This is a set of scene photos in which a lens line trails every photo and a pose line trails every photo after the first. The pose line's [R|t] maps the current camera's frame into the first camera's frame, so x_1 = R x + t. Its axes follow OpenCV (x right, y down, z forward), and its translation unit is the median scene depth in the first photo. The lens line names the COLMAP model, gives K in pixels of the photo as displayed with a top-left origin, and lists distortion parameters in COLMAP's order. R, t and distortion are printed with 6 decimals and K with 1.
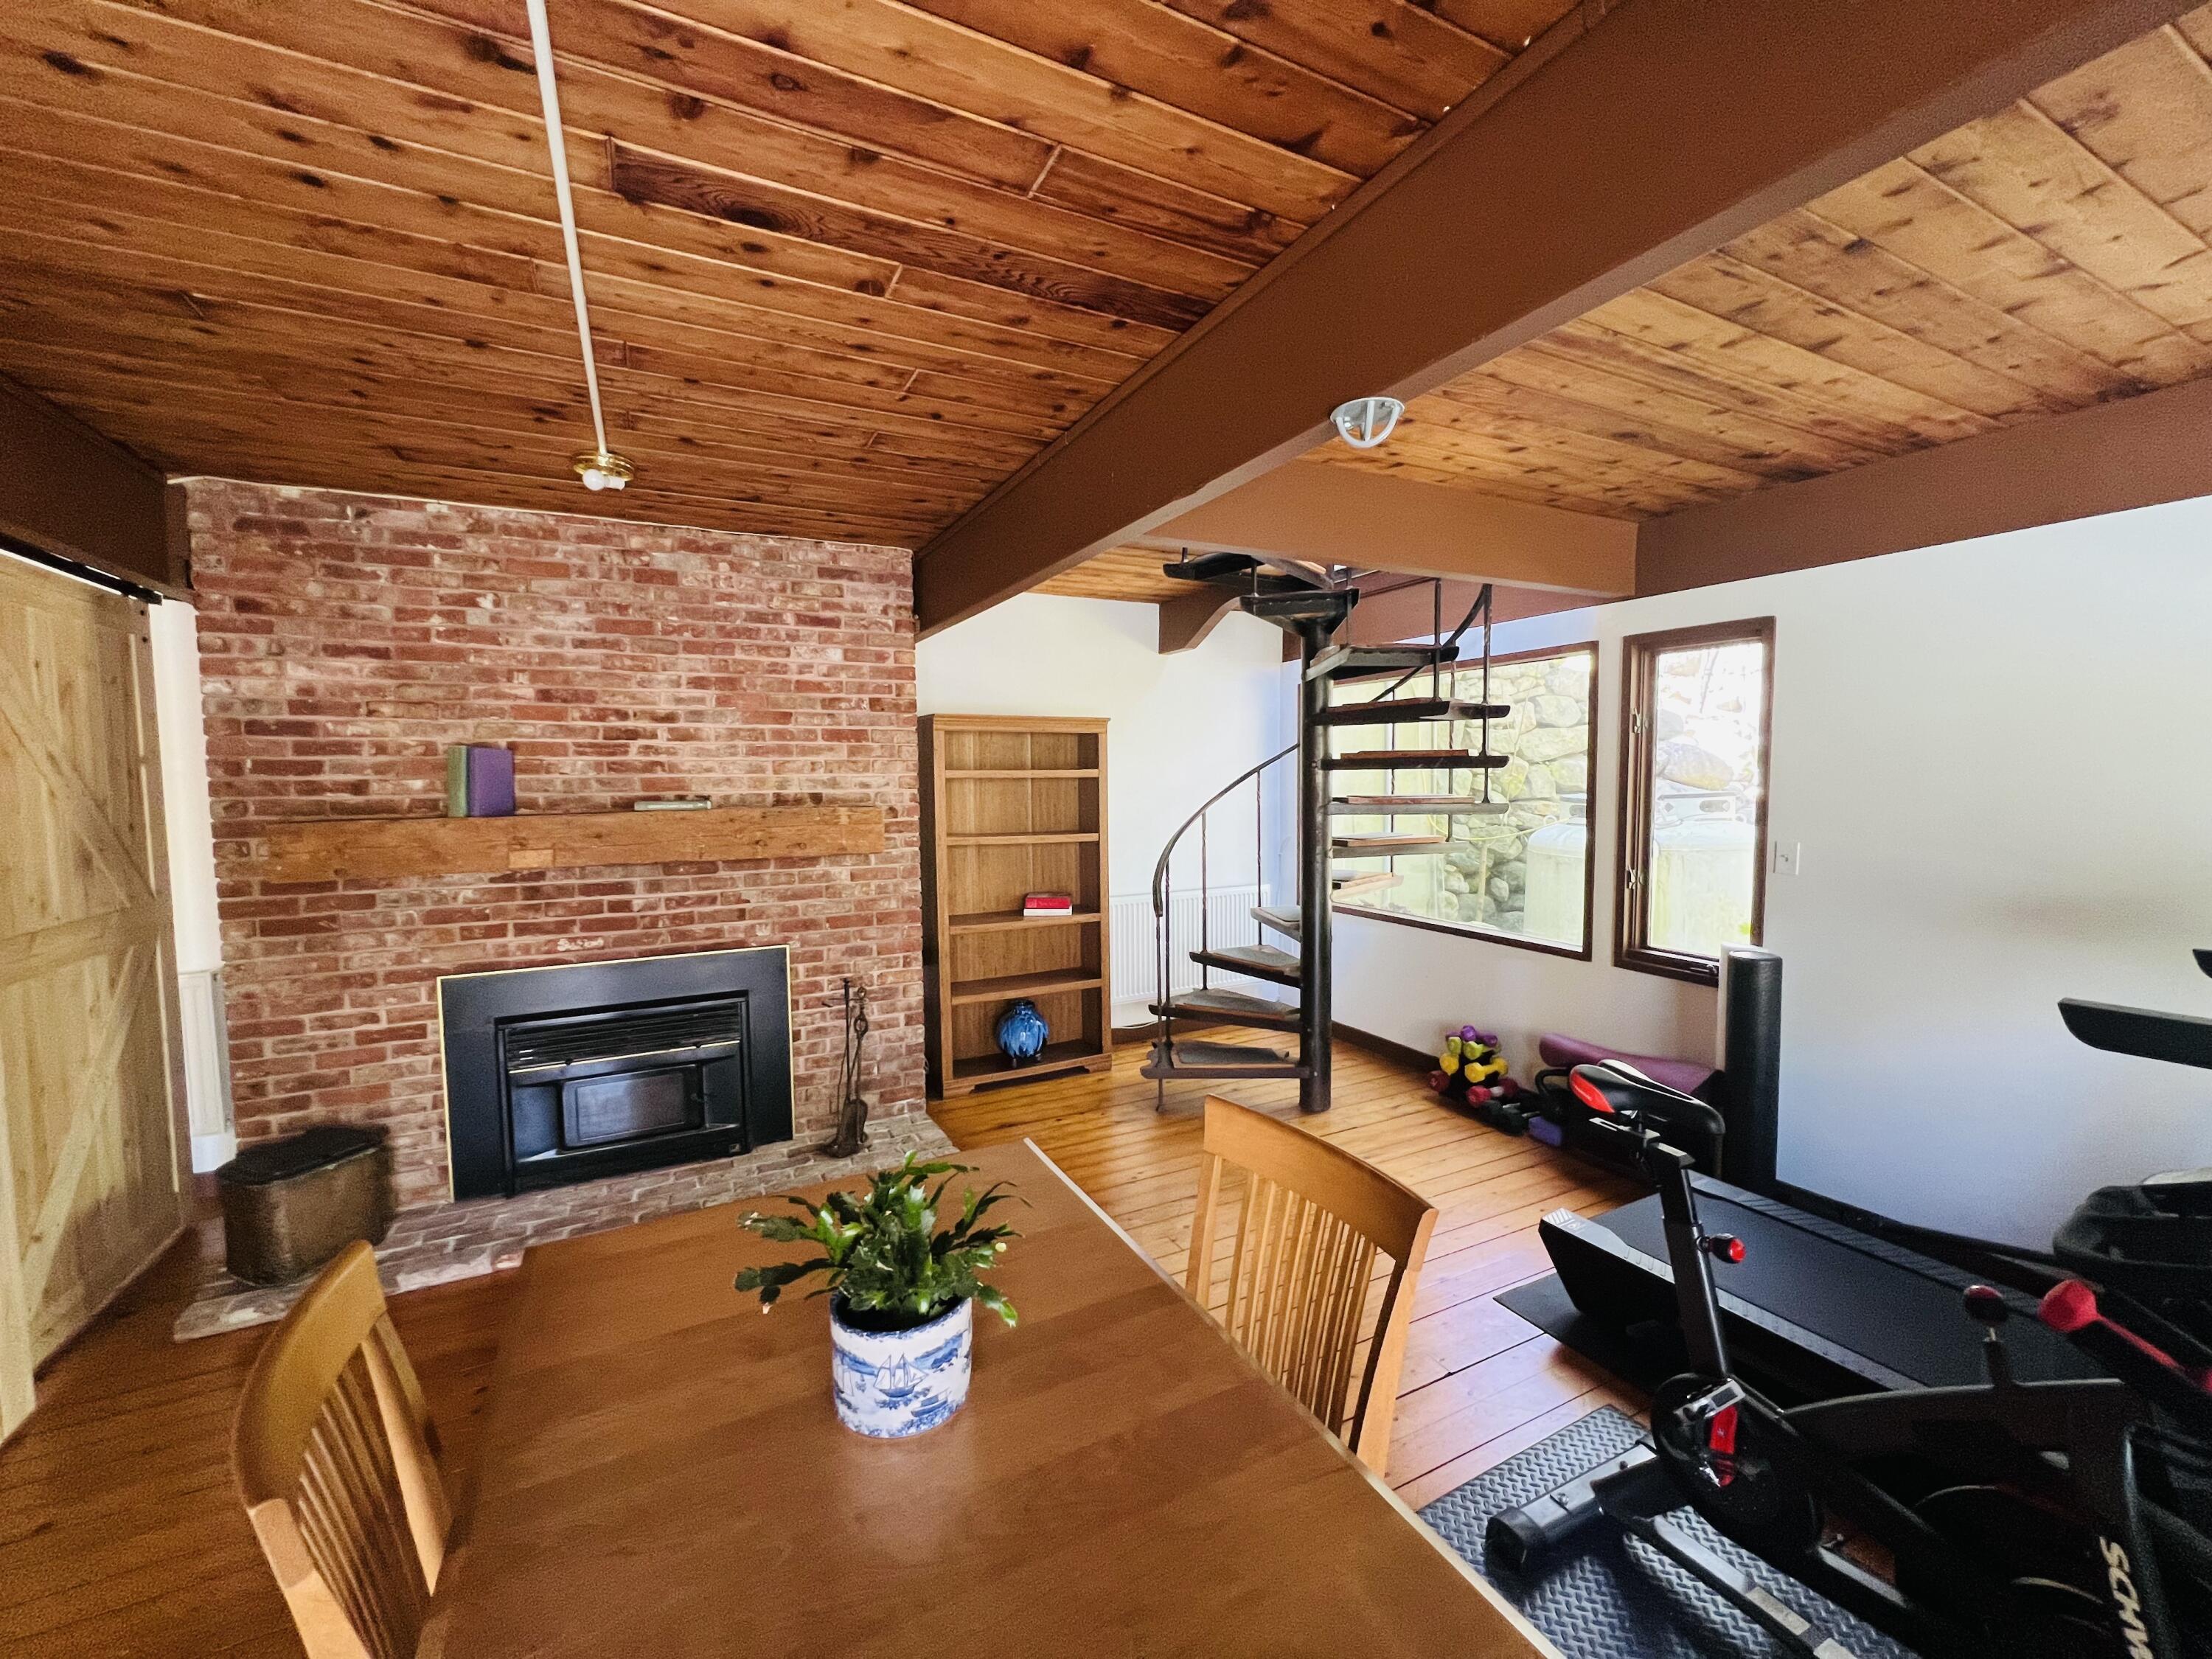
lens RADIAL K [[883.5, 0, 1097.8], [0, 883.5, 827.9], [0, 0, 1]] dist [-0.001791, 0.000459]
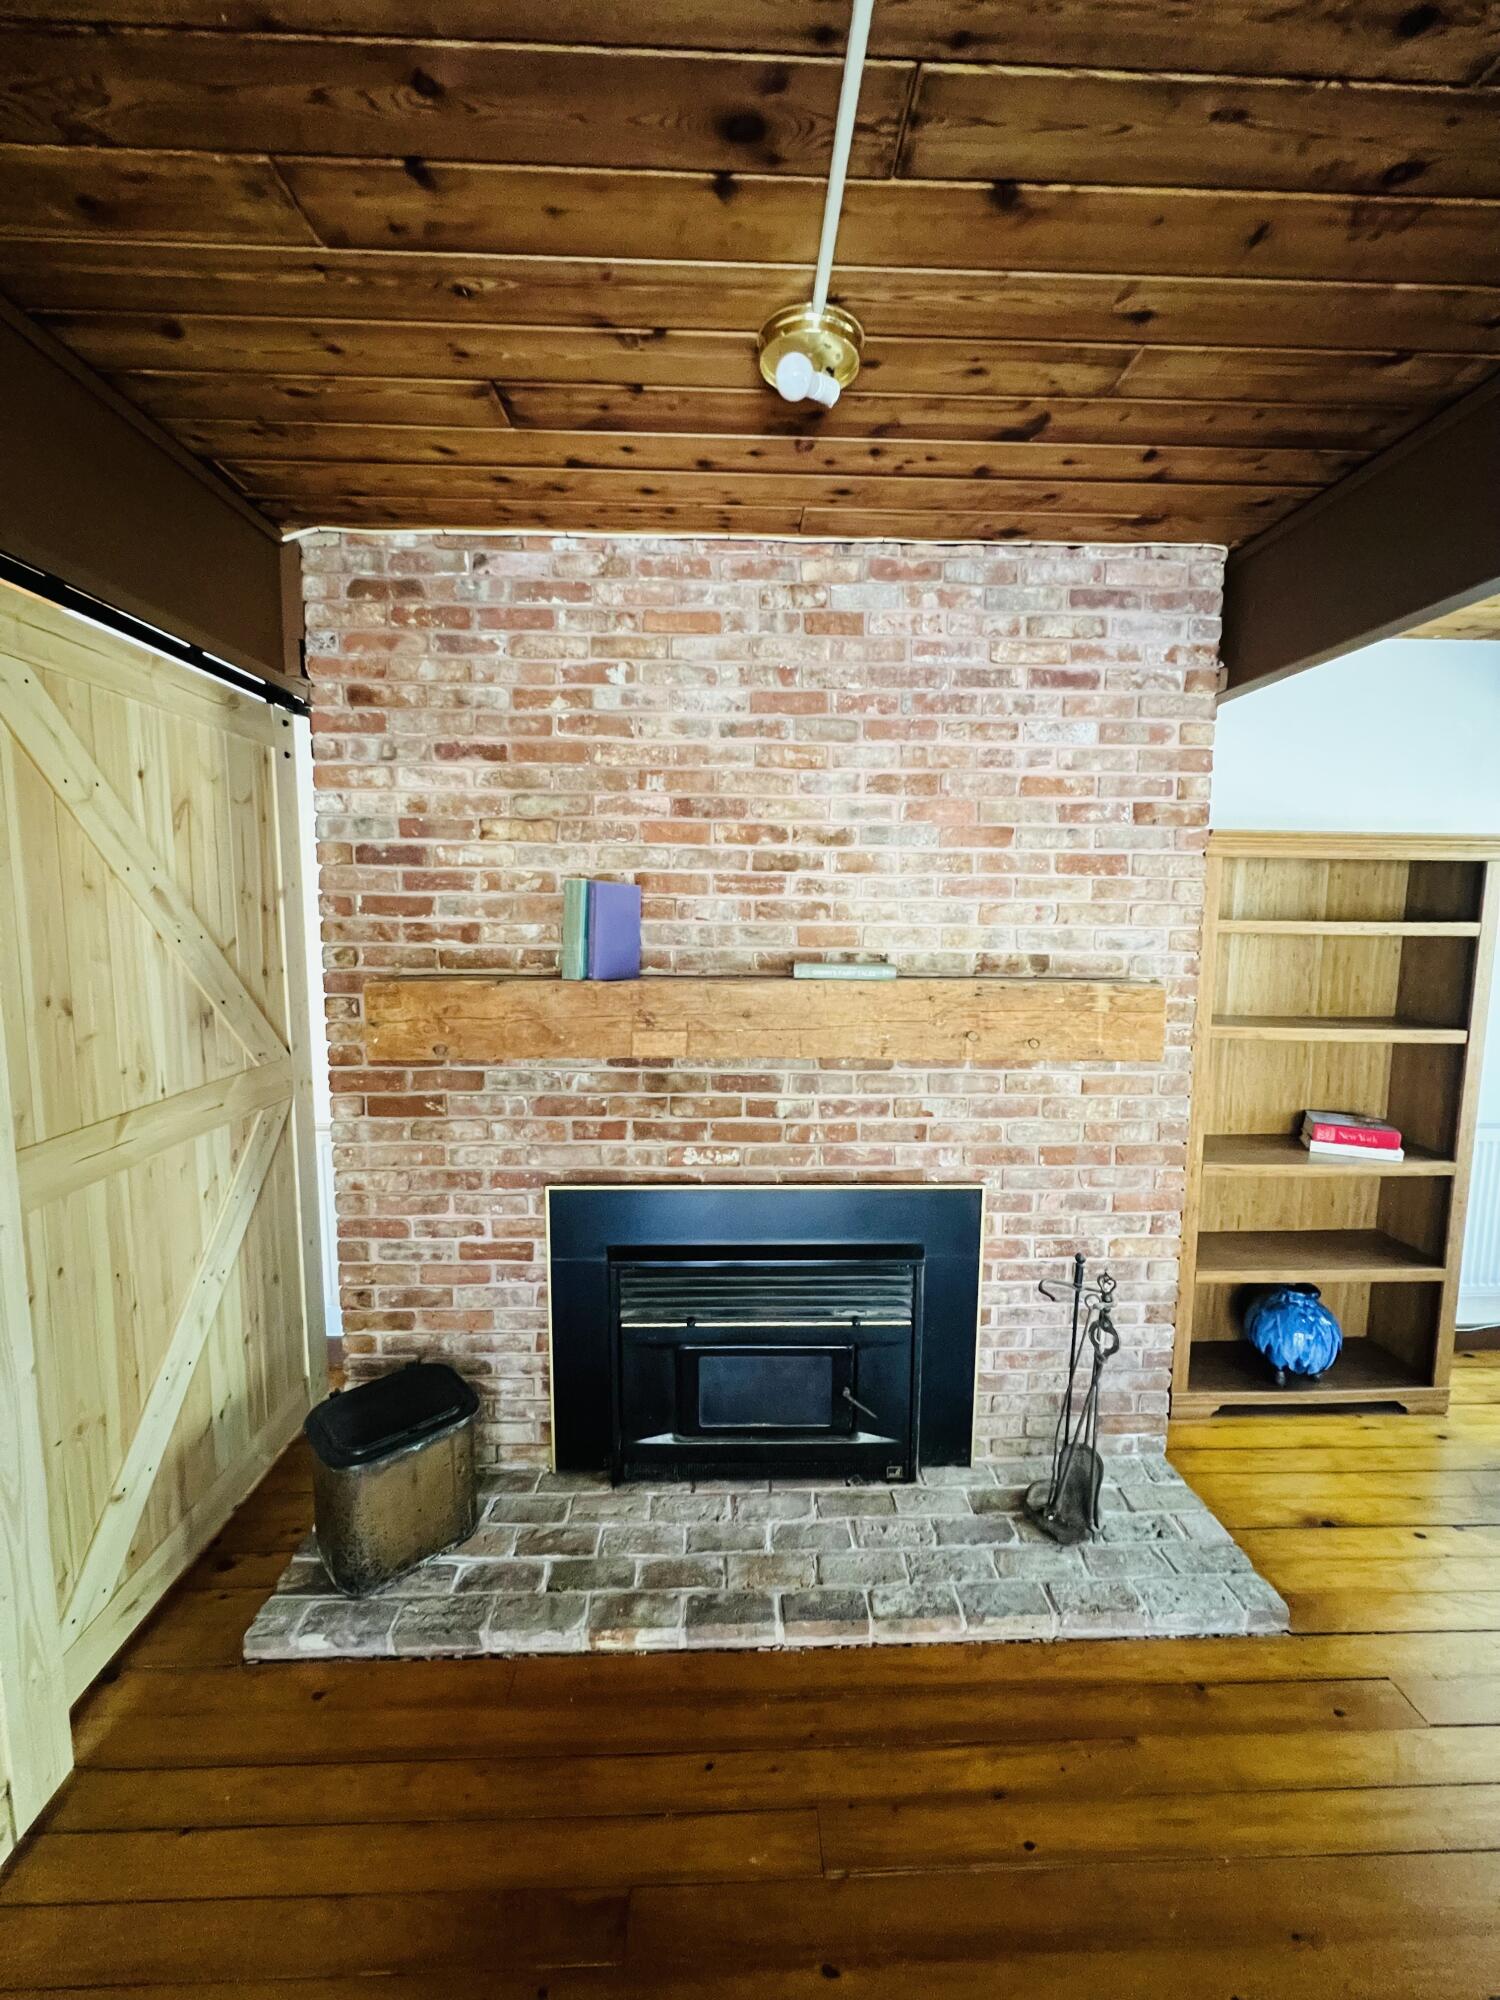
lens RADIAL K [[798.8, 0, 750.5], [0, 798.8, 990.2], [0, 0, 1]] dist [-0.001791, 0.000459]
pose [[0.906286, 0.061324, -0.418193, -0.306302], [-0.043332, 0.997686, 0.052395, -0.040723], [0.420439, -0.029363, 0.906846, 0.447033]]
